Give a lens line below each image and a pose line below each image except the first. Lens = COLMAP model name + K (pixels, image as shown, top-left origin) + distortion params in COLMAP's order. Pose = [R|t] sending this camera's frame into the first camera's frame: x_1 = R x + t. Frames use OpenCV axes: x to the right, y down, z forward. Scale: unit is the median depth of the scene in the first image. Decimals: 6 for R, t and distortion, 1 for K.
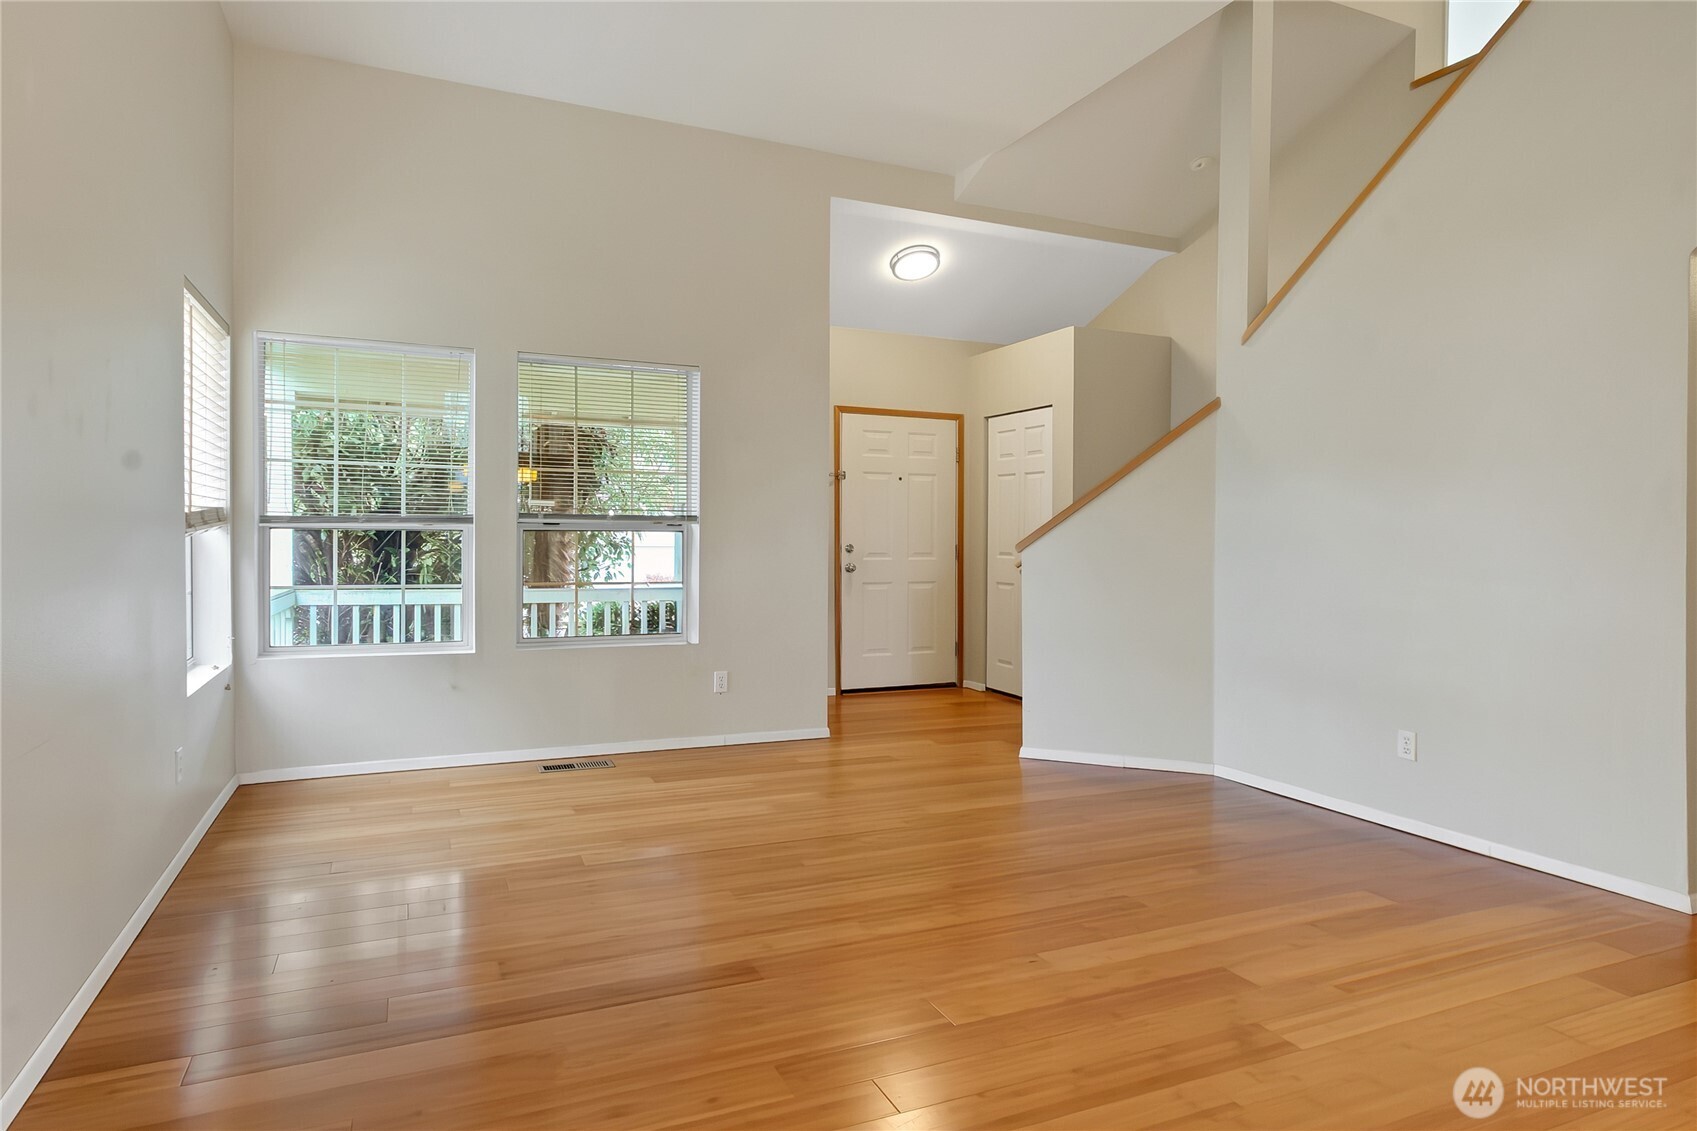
lens RADIAL K [[806.5, 0, 857.1], [0, 806.5, 521.3], [0, 0, 1]] dist [0.002055, 0.000171]
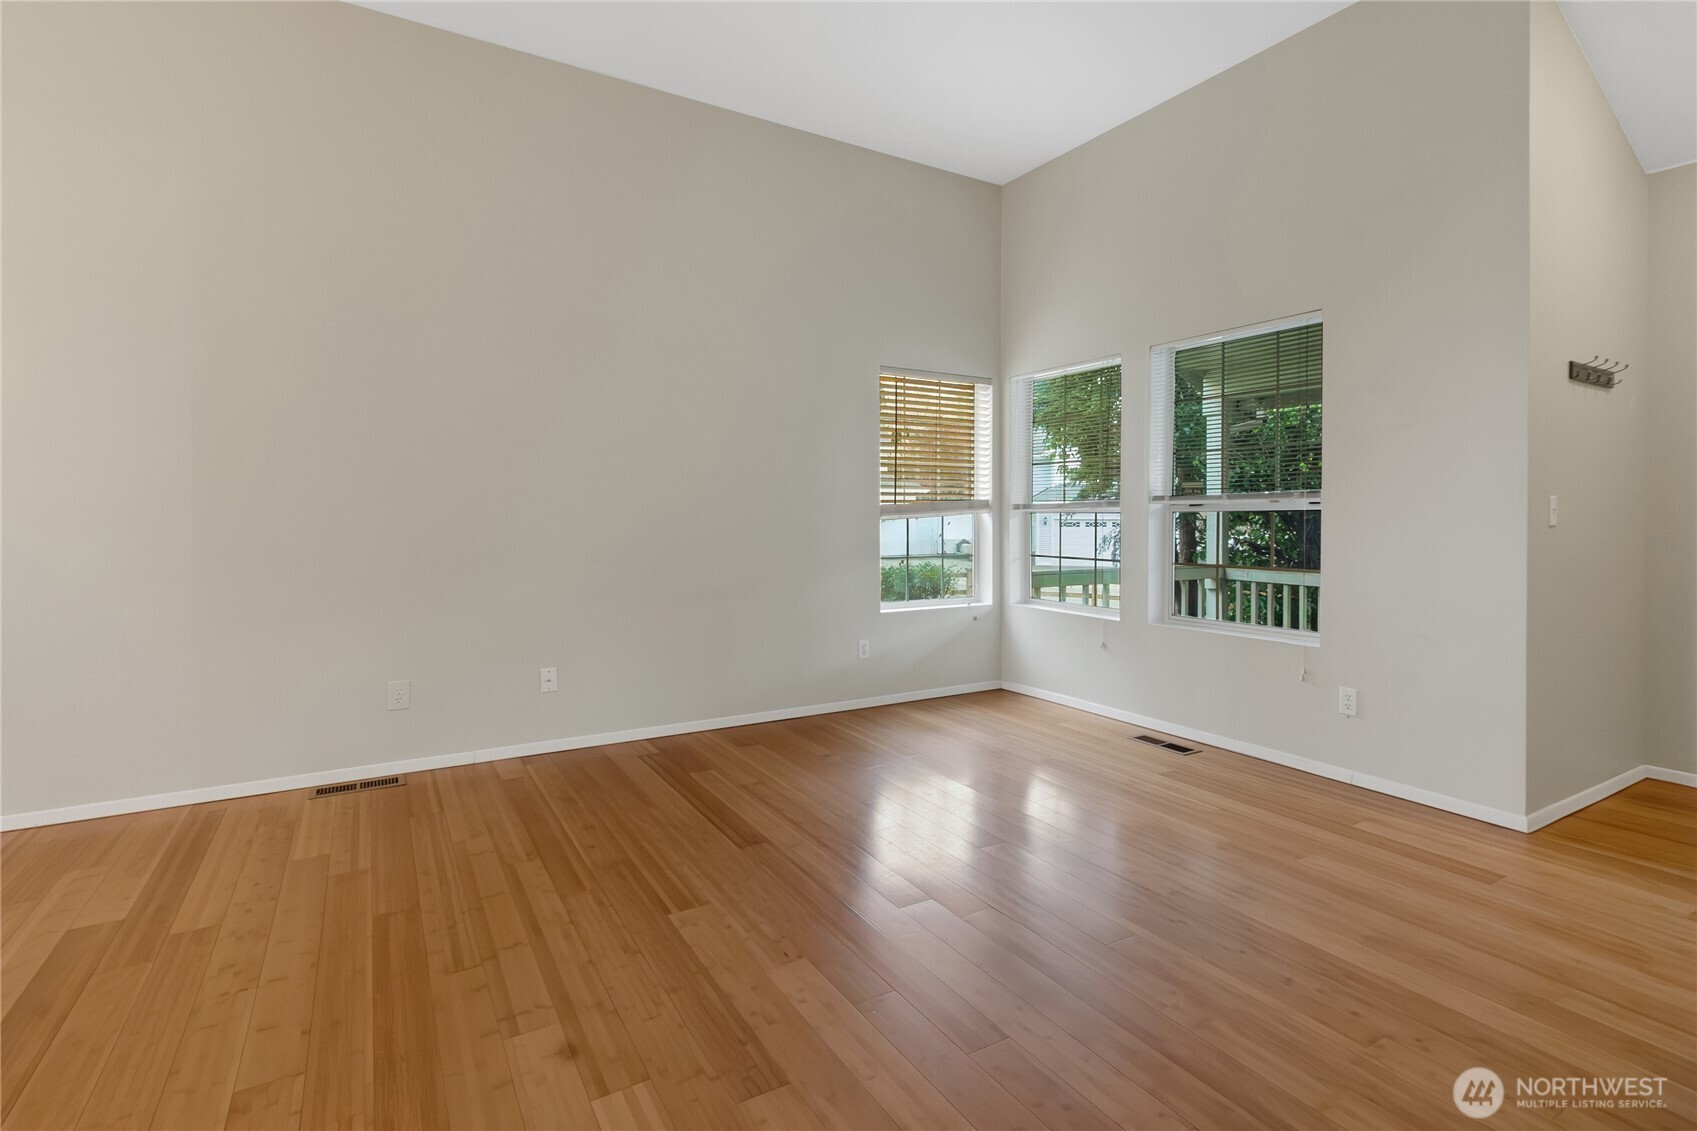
lens RADIAL K [[806.5, 0, 857.1], [0, 806.5, 521.3], [0, 0, 1]] dist [0.002055, 0.000171]
pose [[0.194669, -0.002337, -0.980866, 1.166332], [0.020923, 0.999780, 0.001770, 0.033335], [0.980646, -0.020867, 0.194675, 0.903657]]
